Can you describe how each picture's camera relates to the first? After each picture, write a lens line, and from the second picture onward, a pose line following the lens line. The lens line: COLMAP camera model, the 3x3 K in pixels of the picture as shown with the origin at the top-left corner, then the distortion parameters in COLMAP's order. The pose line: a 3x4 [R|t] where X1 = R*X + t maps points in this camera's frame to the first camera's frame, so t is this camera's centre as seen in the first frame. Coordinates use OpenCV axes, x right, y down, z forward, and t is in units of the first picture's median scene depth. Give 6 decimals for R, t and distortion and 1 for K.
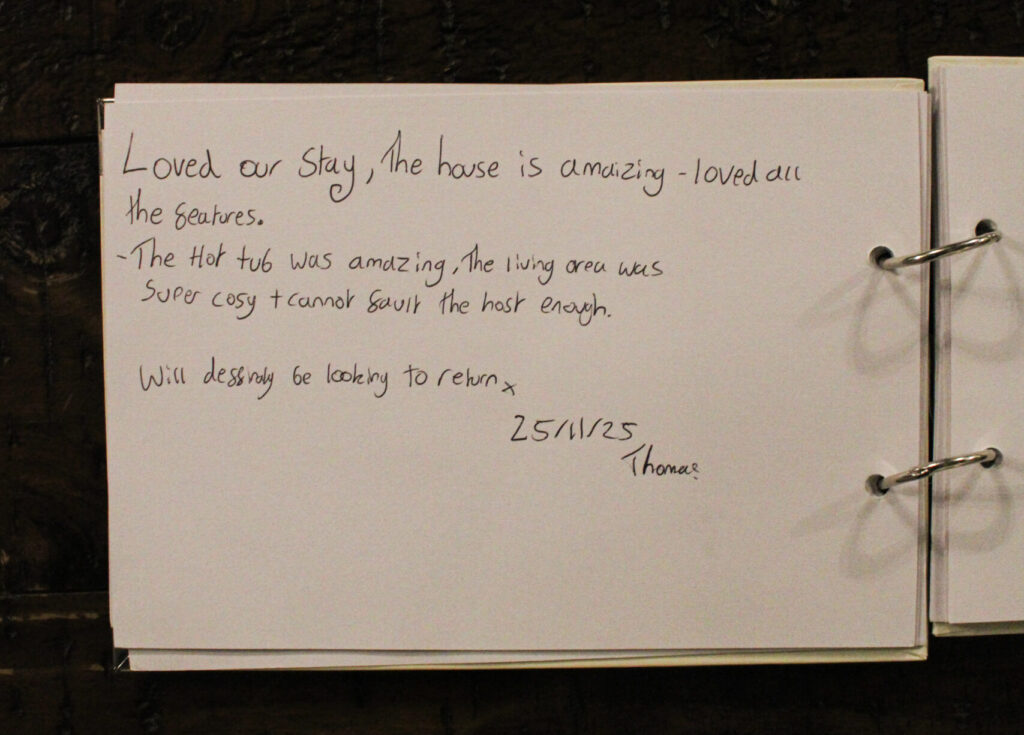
lens RADIAL K [[897.1, 0, 490.7], [0, 897.1, 312.2], [0, 0, 1]] dist [-0.008639, -0.001659]
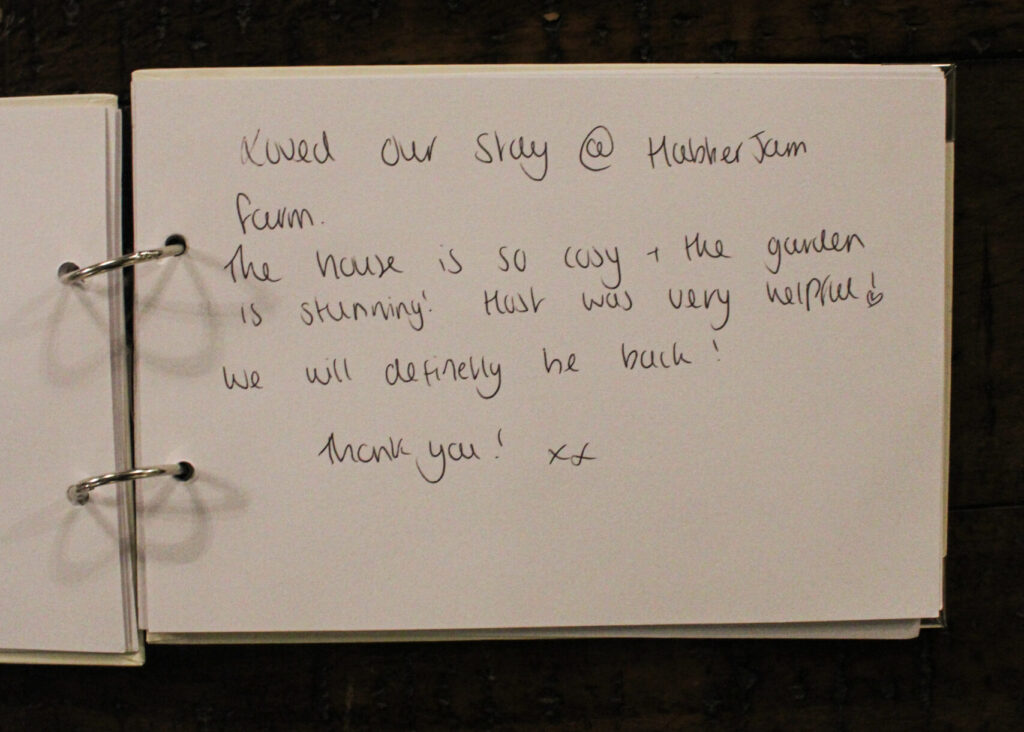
lens RADIAL K [[897.1, 0, 522.7], [0, 897.1, 313.2], [0, 0, 1]] dist [-0.008639, -0.001659]
pose [[0.997099, -0.009284, -0.075553, 1.000103], [0.011565, 0.999489, 0.029814, -0.038485], [0.075237, -0.030602, 0.996696, 0.027333]]
